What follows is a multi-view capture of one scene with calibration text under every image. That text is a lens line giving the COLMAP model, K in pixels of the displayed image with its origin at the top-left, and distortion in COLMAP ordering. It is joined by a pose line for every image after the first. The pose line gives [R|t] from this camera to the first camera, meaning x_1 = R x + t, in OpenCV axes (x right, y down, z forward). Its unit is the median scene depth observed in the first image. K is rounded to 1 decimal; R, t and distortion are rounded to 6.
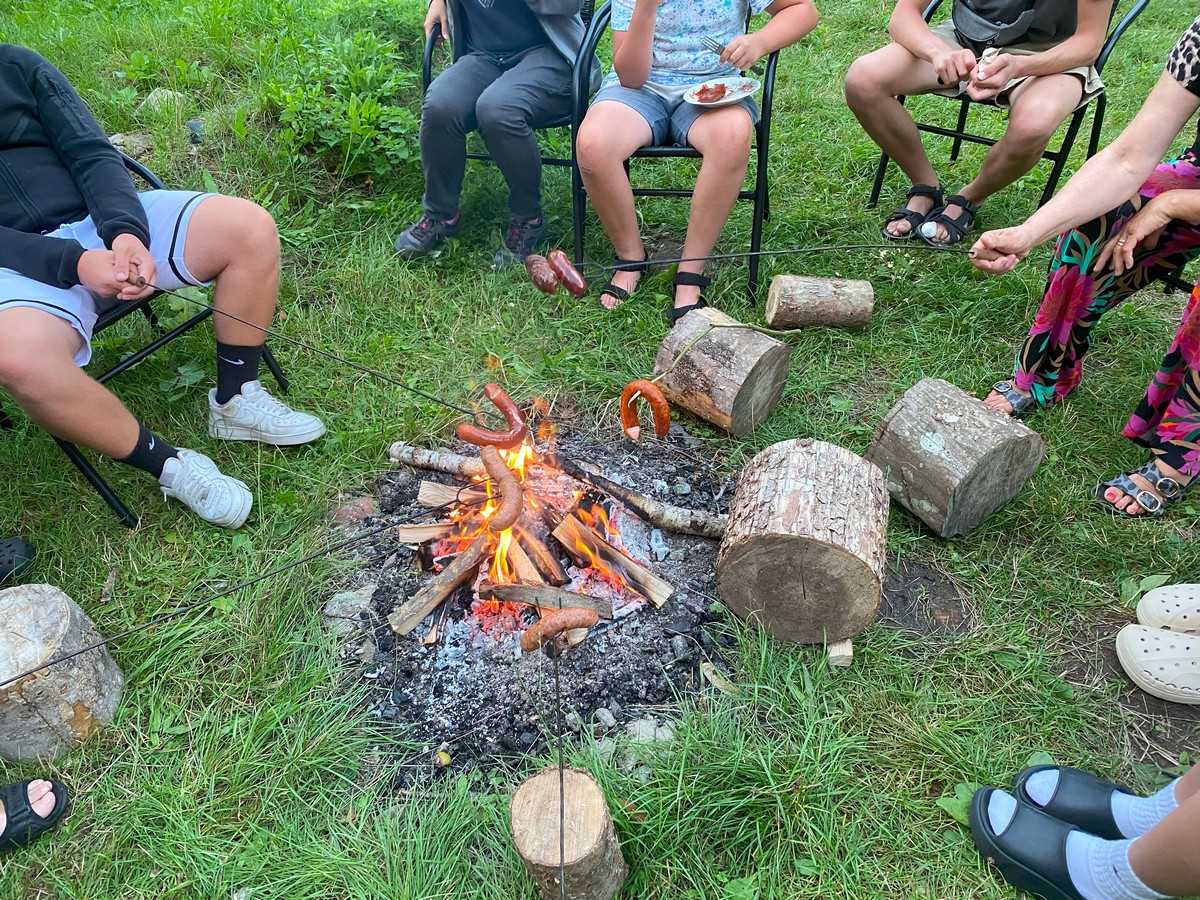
lens RADIAL K [[904.0, 0, 600.0], [0, 904.0, 450.0], [0, 0, 1]] dist [0.043210, -0.000301]
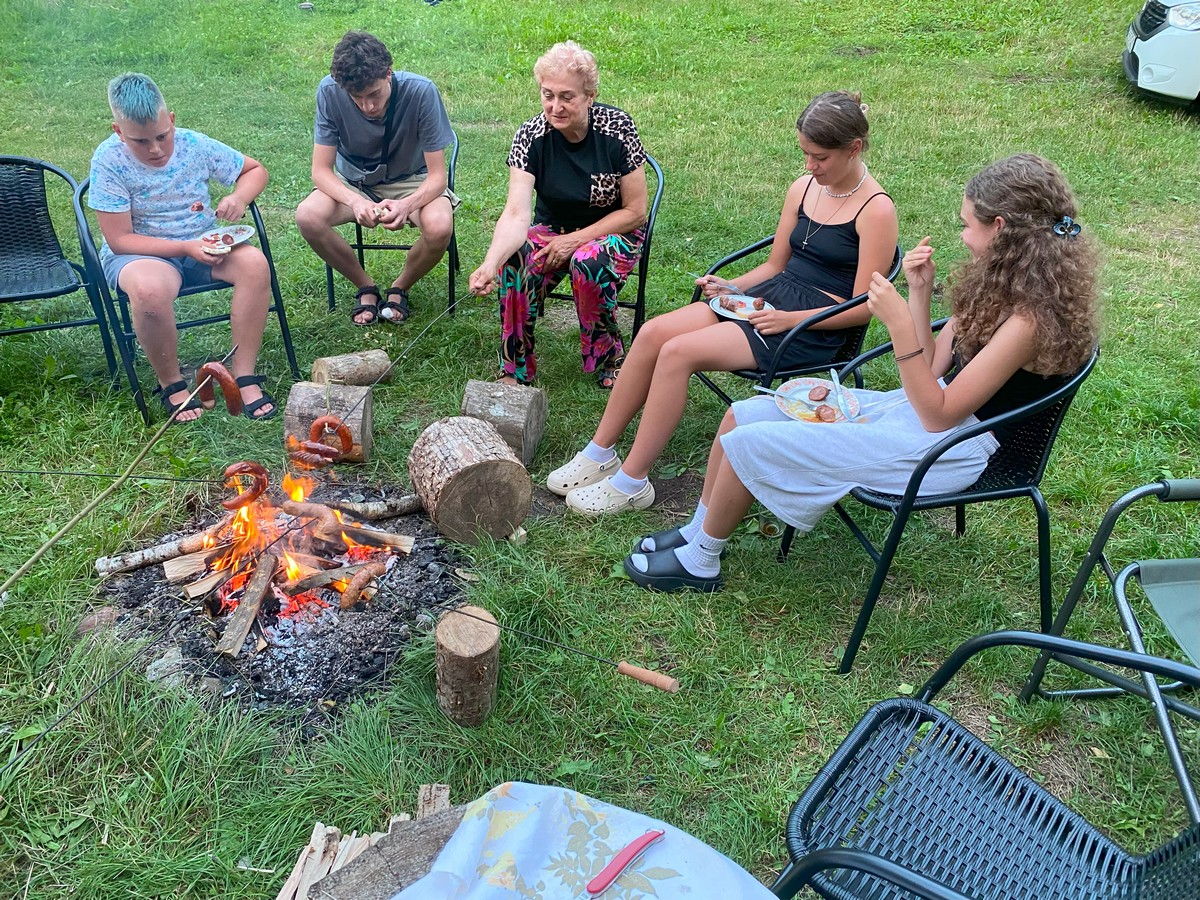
lens RADIAL K [[904.0, 0, 600.0], [0, 904.0, 450.0], [0, 0, 1]] dist [0.043210, -0.000301]
pose [[0.715558, -0.303011, 0.629414, -0.528567], [0.403368, 0.914858, -0.018146, 0.160600], [-0.570326, 0.266870, 0.776858, -0.300024]]
